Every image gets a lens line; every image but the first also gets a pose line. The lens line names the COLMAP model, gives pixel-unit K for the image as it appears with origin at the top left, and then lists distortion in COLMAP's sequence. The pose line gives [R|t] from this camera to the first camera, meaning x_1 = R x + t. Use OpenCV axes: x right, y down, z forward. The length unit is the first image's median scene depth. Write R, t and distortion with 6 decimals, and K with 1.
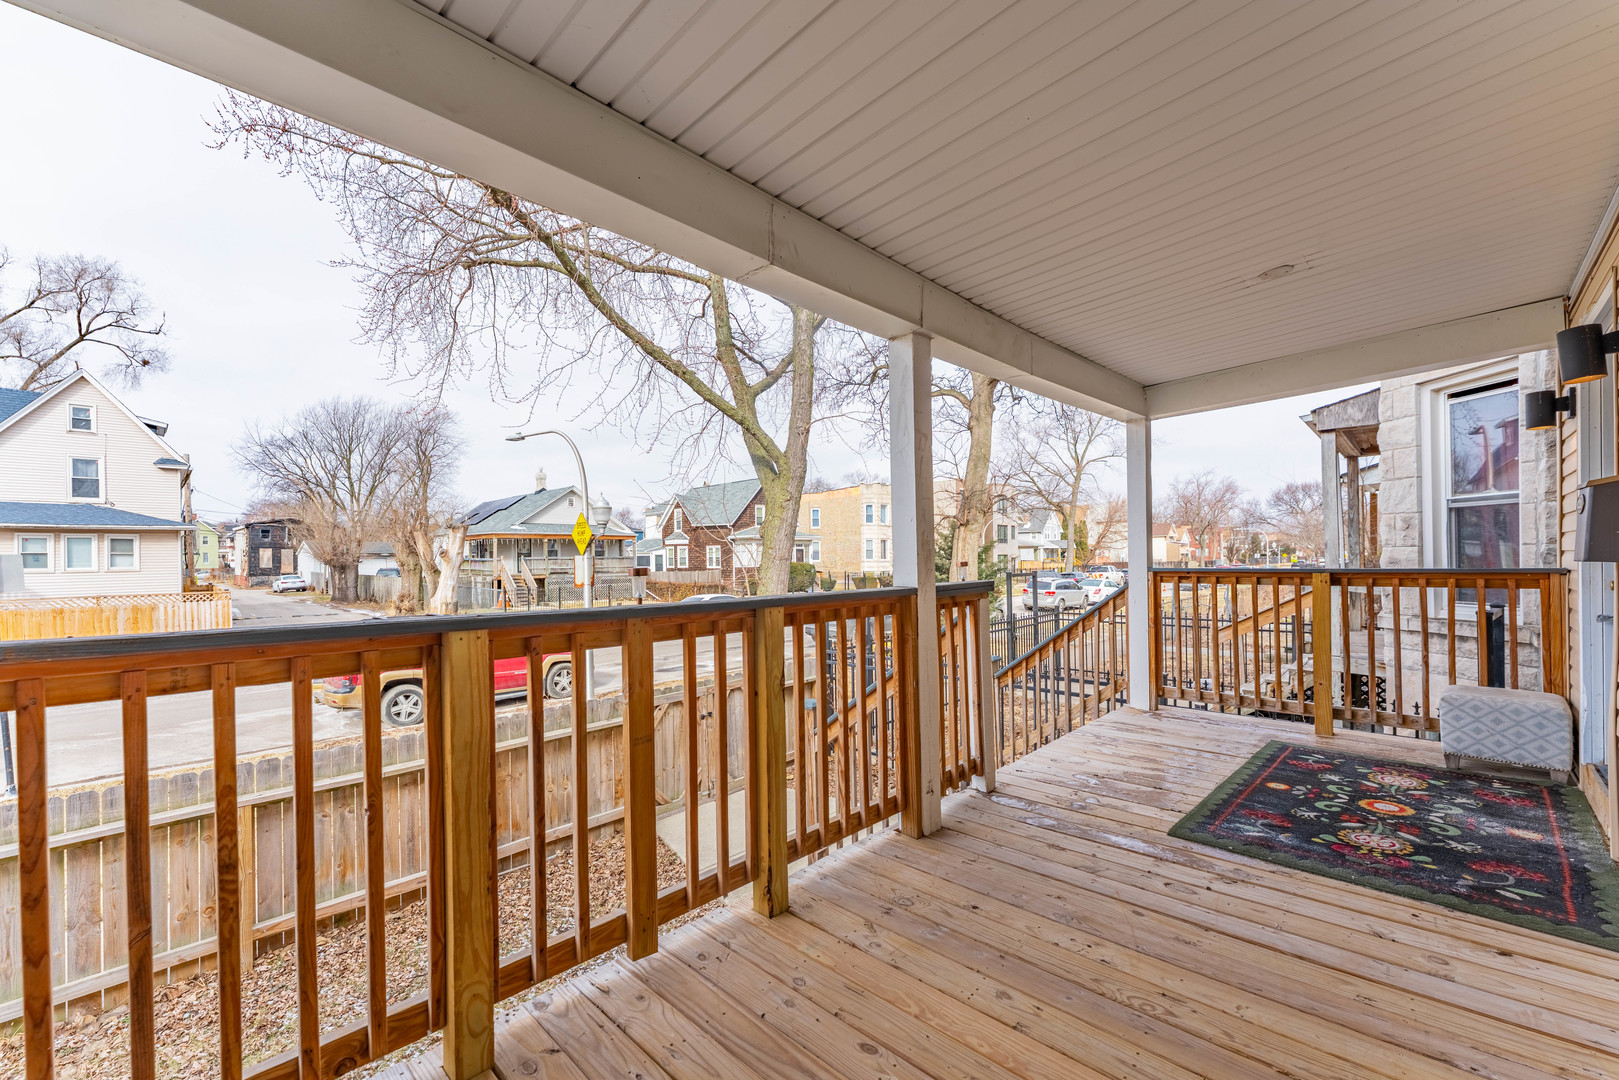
lens RADIAL K [[647.9, 0, 809.4], [0, 647.9, 561.5], [0, 0, 1]] dist [-0.000270, 0.000644]
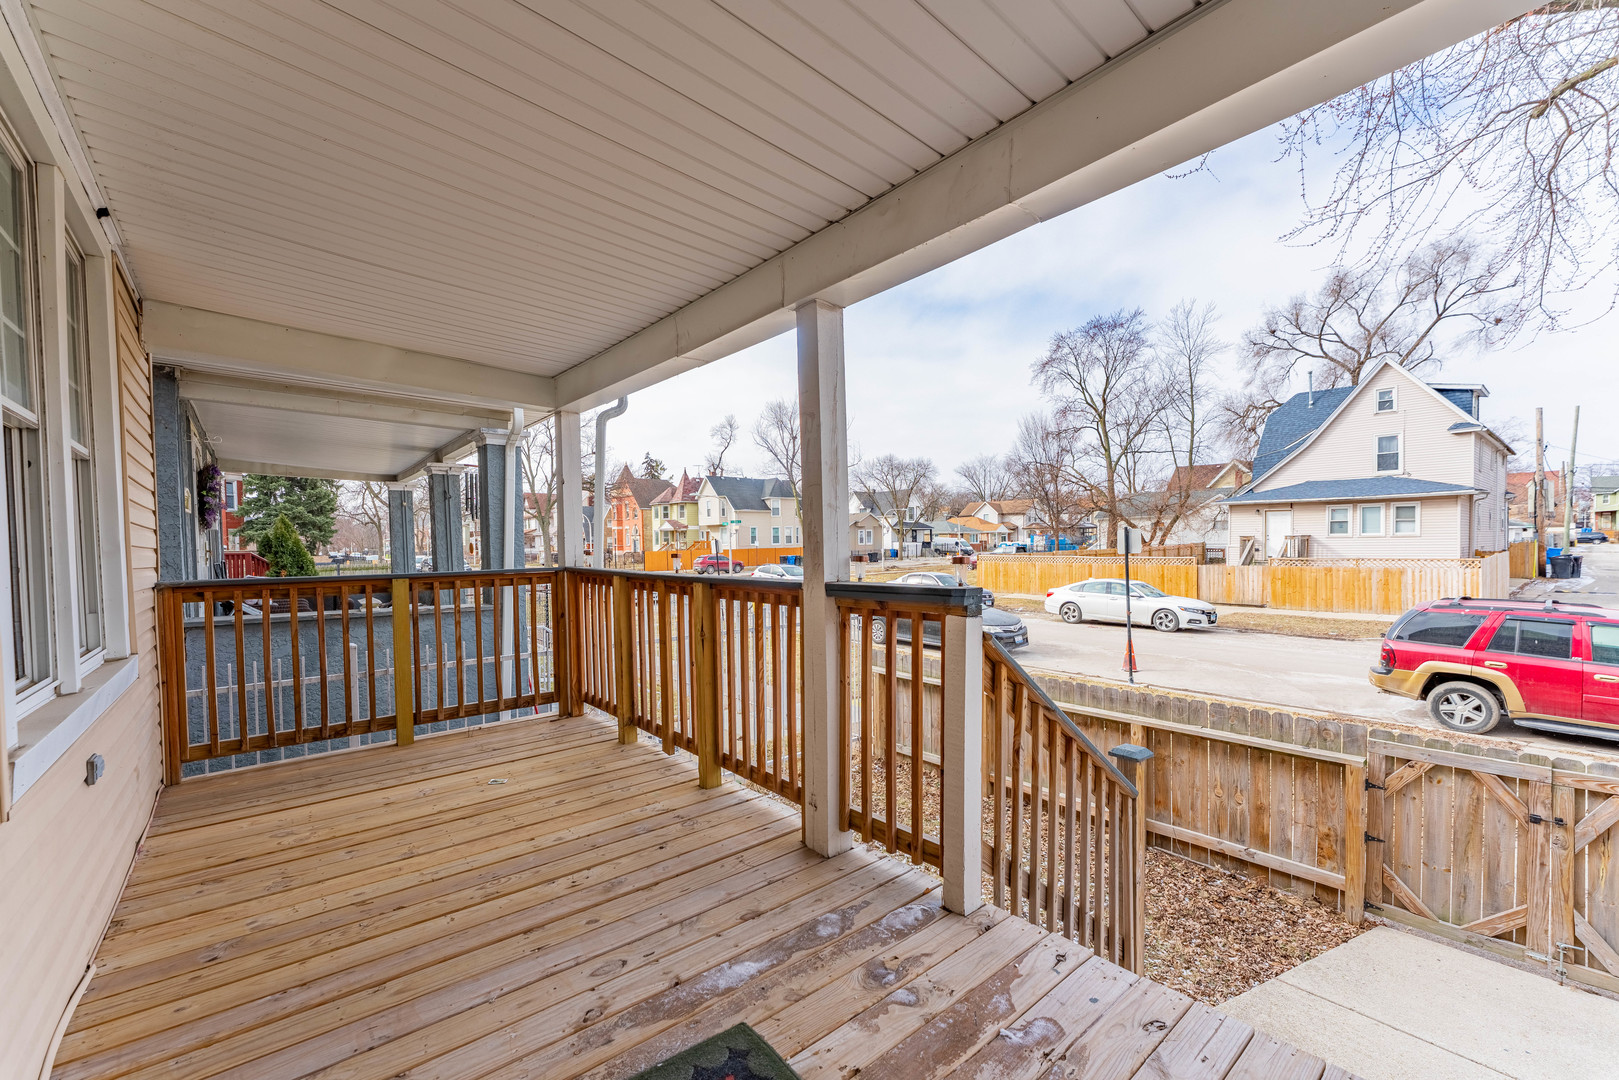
lens RADIAL K [[647.9, 0, 809.4], [0, 647.9, 561.5], [0, 0, 1]] dist [-0.000270, 0.000644]
pose [[-0.088974, 0.046092, -0.994967, 0.112351], [0.011239, 0.998912, 0.045270, -0.003331], [0.995971, -0.007154, -0.089395, 0.111601]]
